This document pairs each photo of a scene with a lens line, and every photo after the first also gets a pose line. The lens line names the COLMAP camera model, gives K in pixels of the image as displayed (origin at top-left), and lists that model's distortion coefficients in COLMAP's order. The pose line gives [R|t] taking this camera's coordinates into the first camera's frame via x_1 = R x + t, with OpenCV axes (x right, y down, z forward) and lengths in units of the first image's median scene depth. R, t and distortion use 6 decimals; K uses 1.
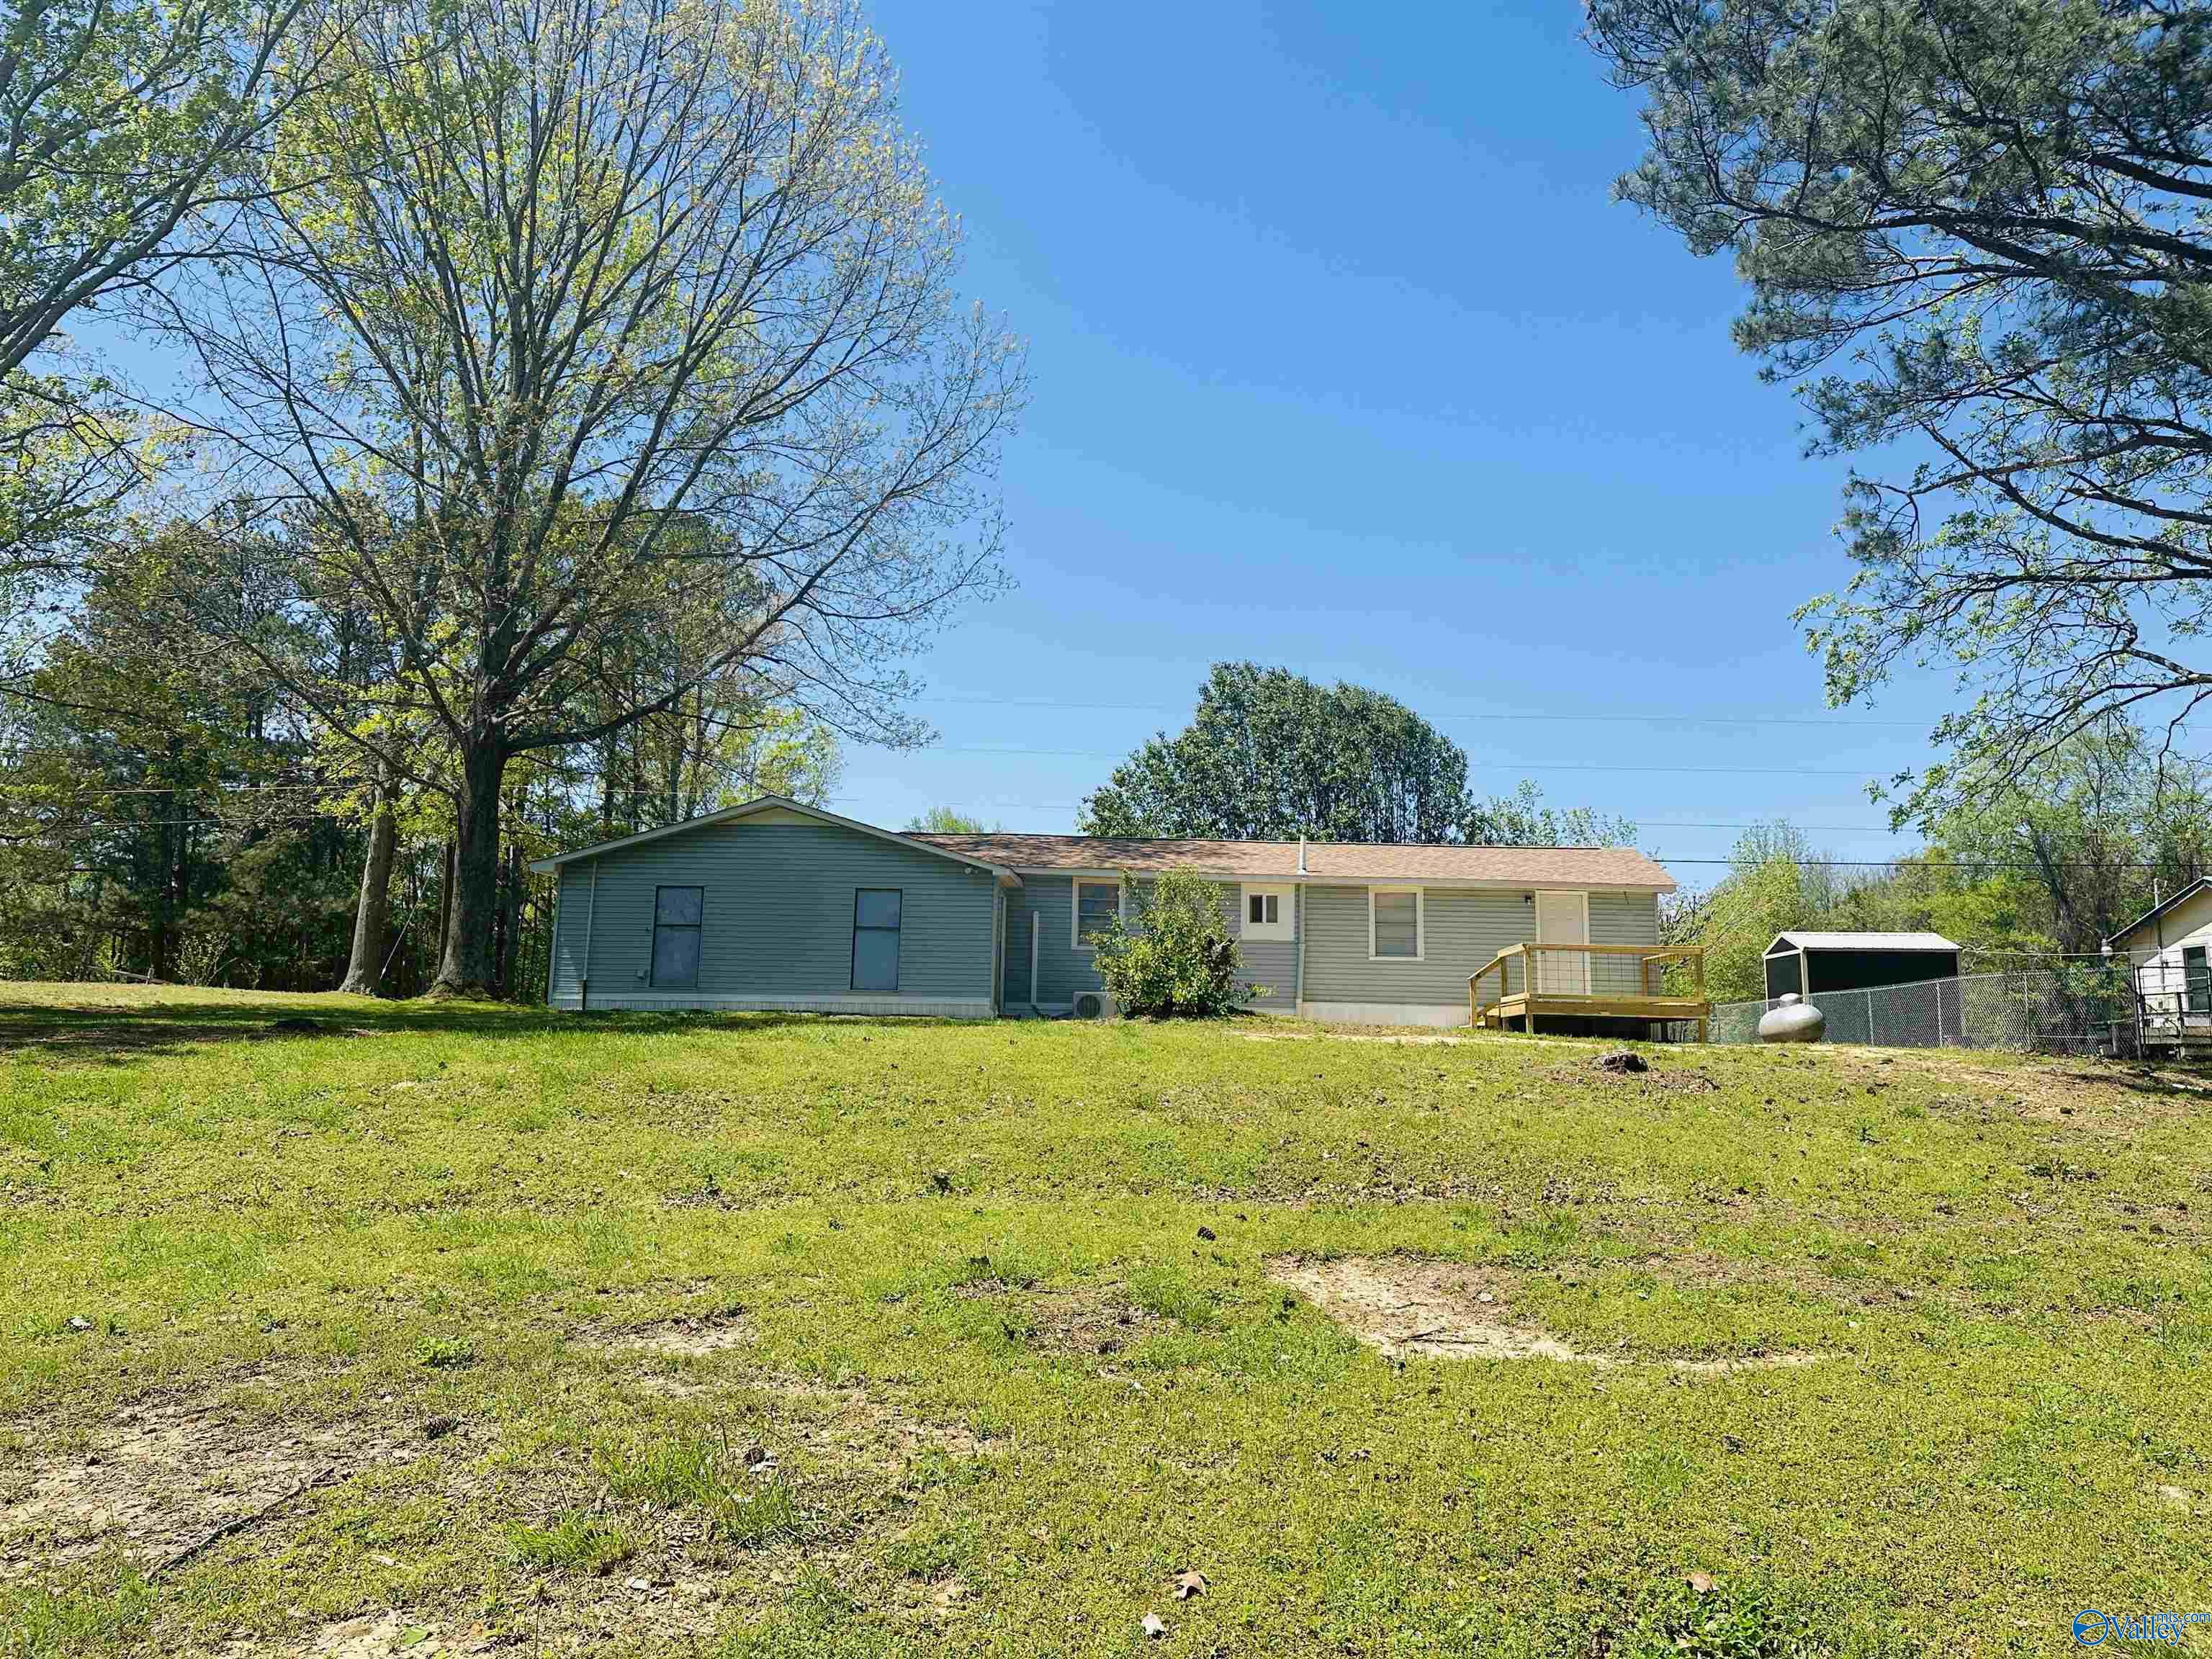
lens RADIAL K [[1560.5, 0, 1106.0], [0, 1560.5, 829.5], [0, 0, 1]] dist [0.092917, -0.107256]
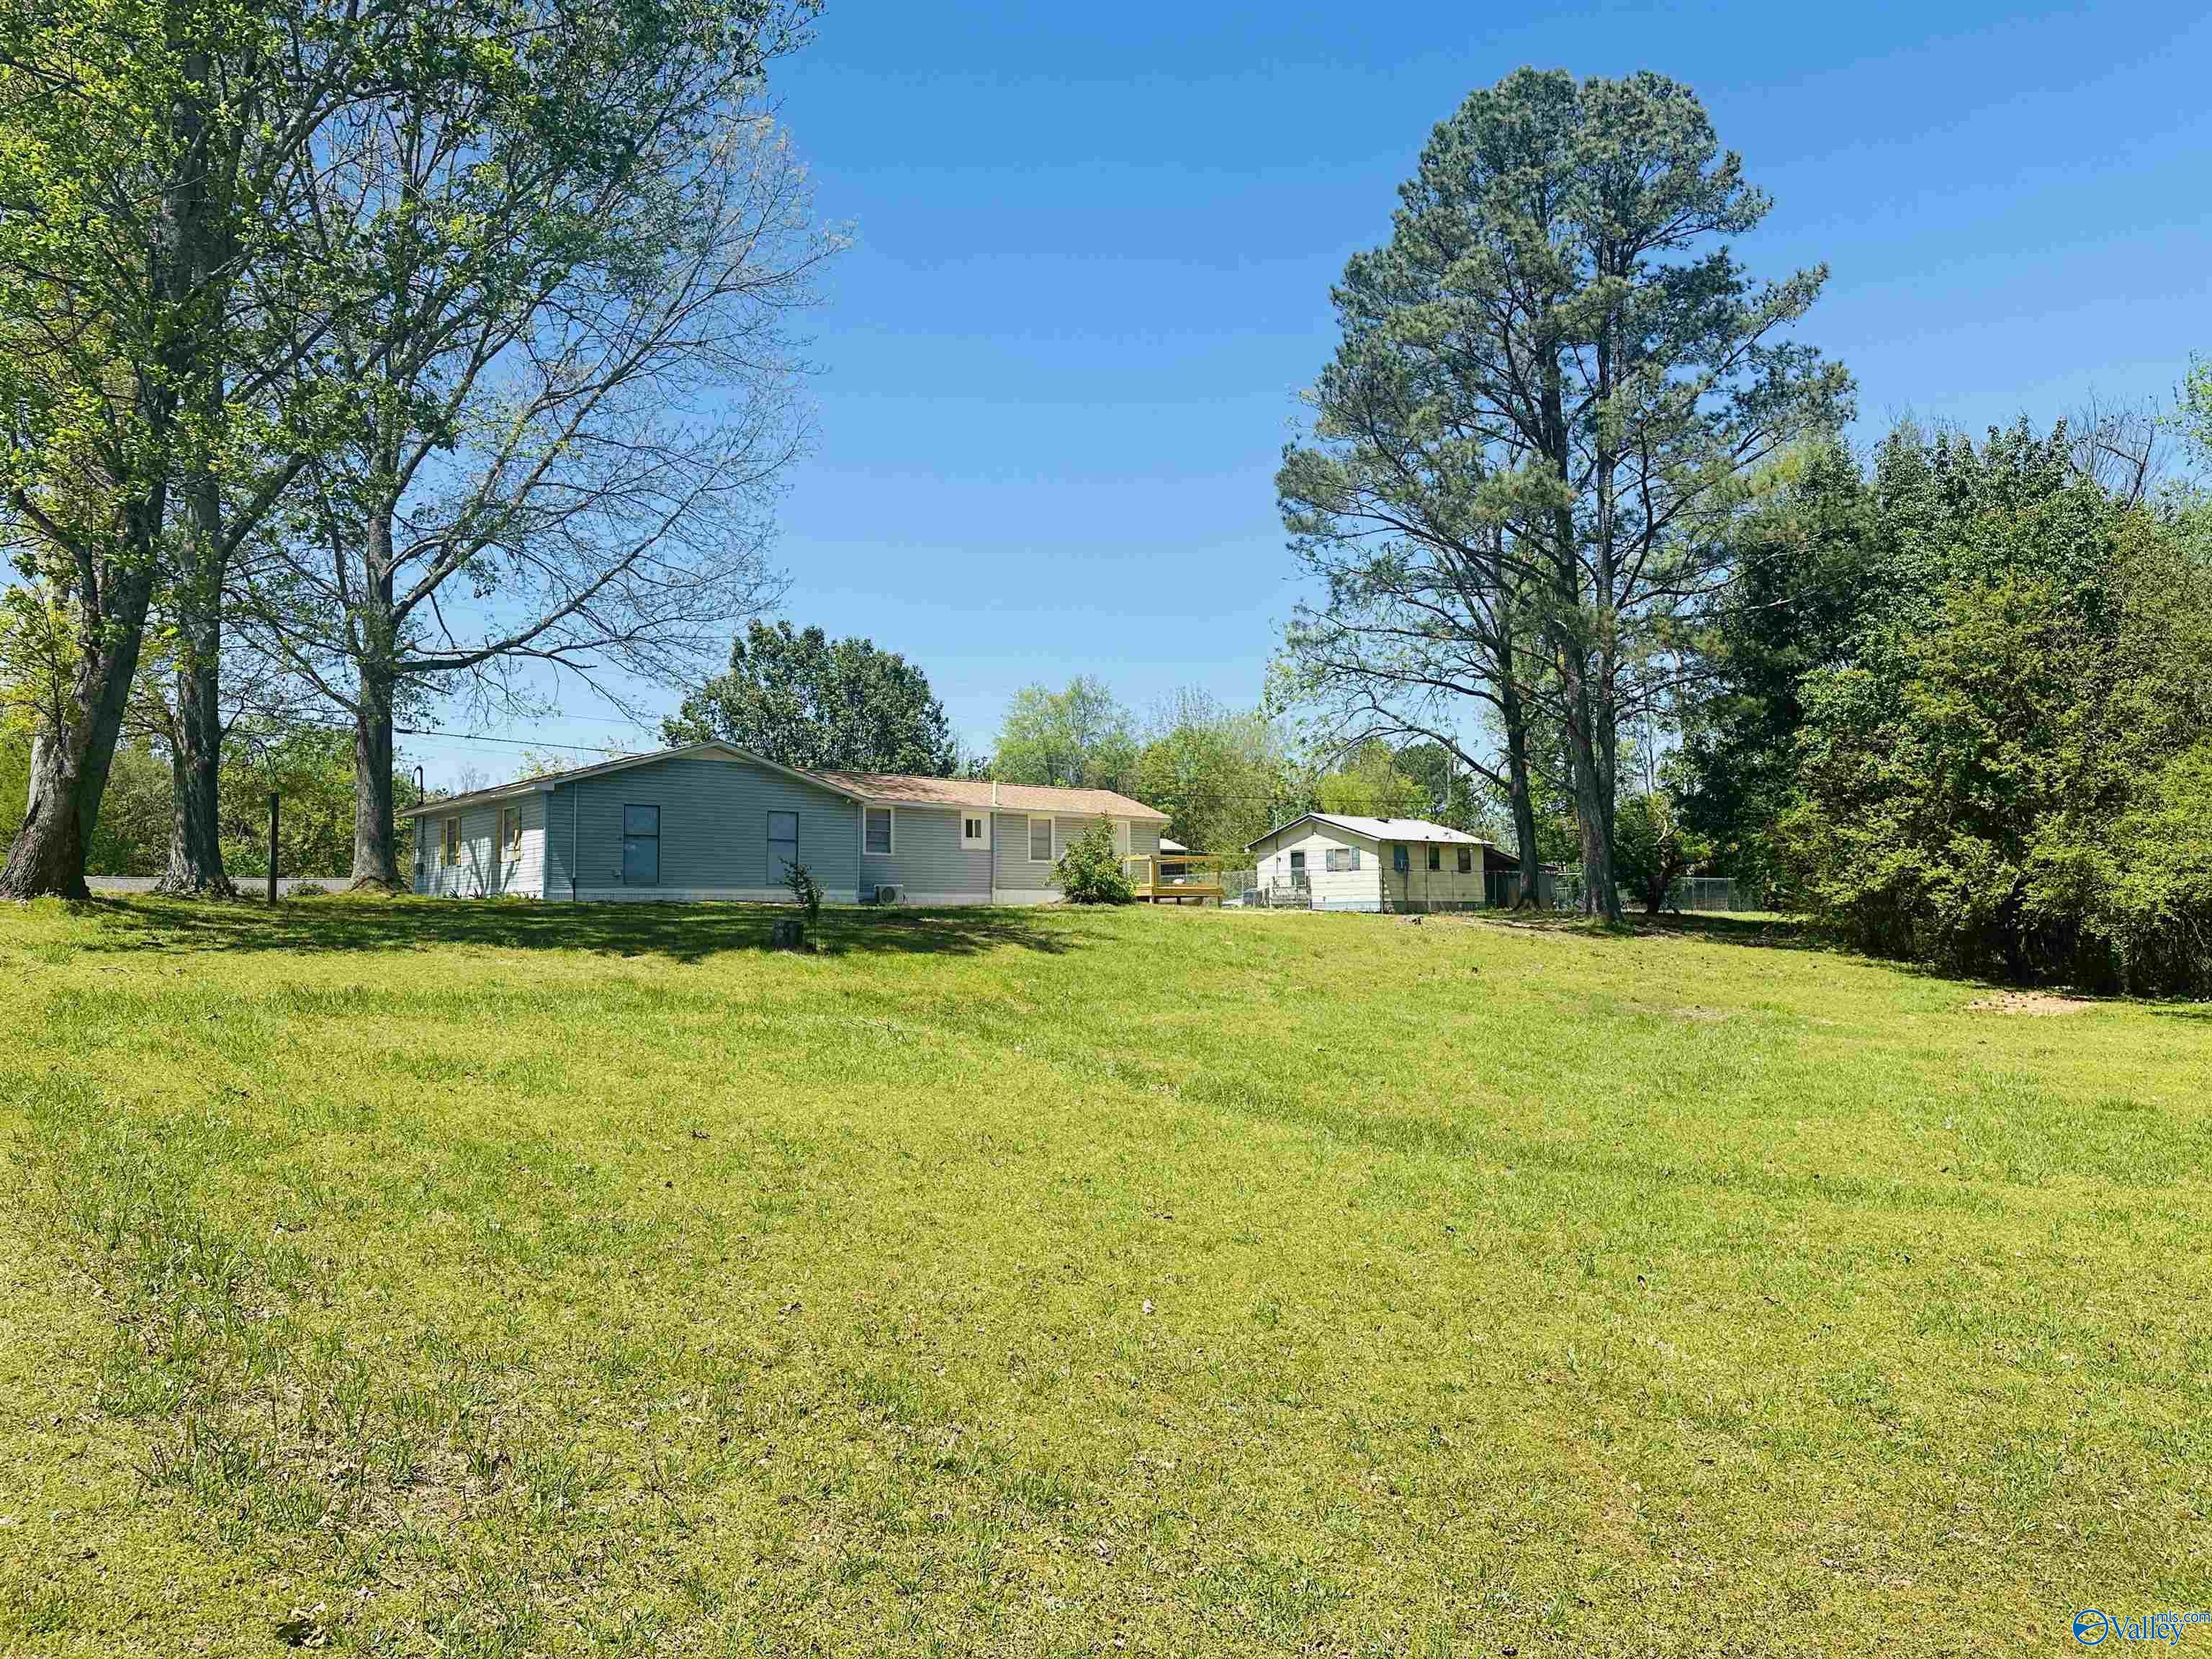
lens RADIAL K [[1560.5, 0, 1106.0], [0, 1560.5, 829.5], [0, 0, 1]] dist [0.092917, -0.107256]
pose [[0.747830, 0.015713, 0.663705, -0.799191], [-0.070585, 0.995935, 0.055953, -0.040986], [-0.660128, -0.088690, 0.745899, -0.203120]]
